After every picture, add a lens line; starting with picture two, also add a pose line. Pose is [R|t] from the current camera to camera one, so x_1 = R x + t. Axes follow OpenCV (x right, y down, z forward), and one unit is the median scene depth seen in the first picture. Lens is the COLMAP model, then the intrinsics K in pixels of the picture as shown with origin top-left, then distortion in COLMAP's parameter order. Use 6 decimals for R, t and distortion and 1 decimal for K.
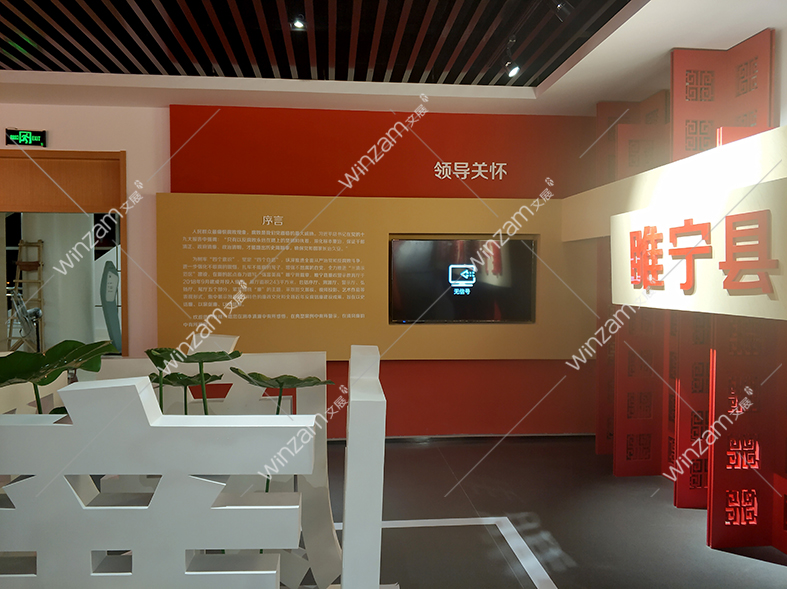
lens RADIAL K [[602.6, 0, 393.6], [0, 602.6, 293.5], [0, 0, 1]] dist [-0.001236, -0.001845]
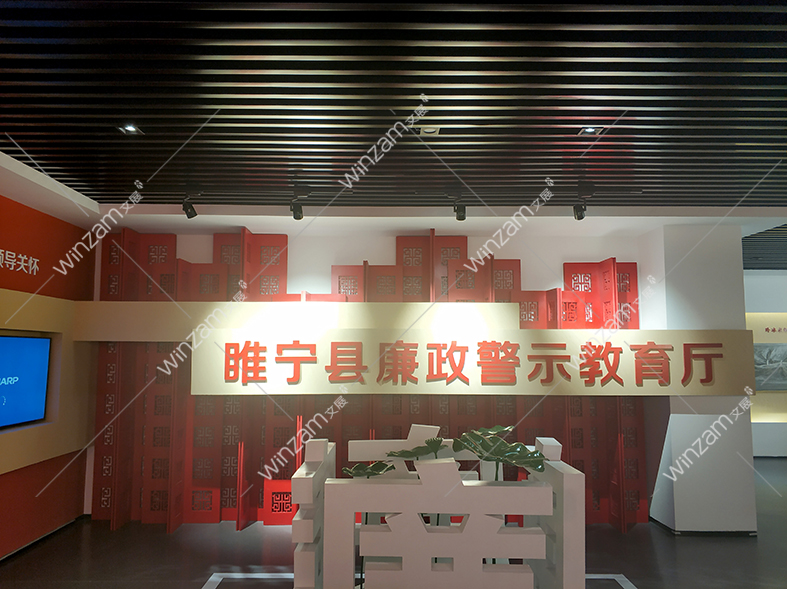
lens RADIAL K [[602.6, 0, 394.0], [0, 602.6, 294.7], [0, 0, 1]] dist [-0.001236, -0.001845]
pose [[0.081234, 0.102774, 0.991382, -1.227812], [0.031644, 0.993902, -0.105628, -0.062771], [-0.996193, 0.039952, 0.077487, 0.586578]]
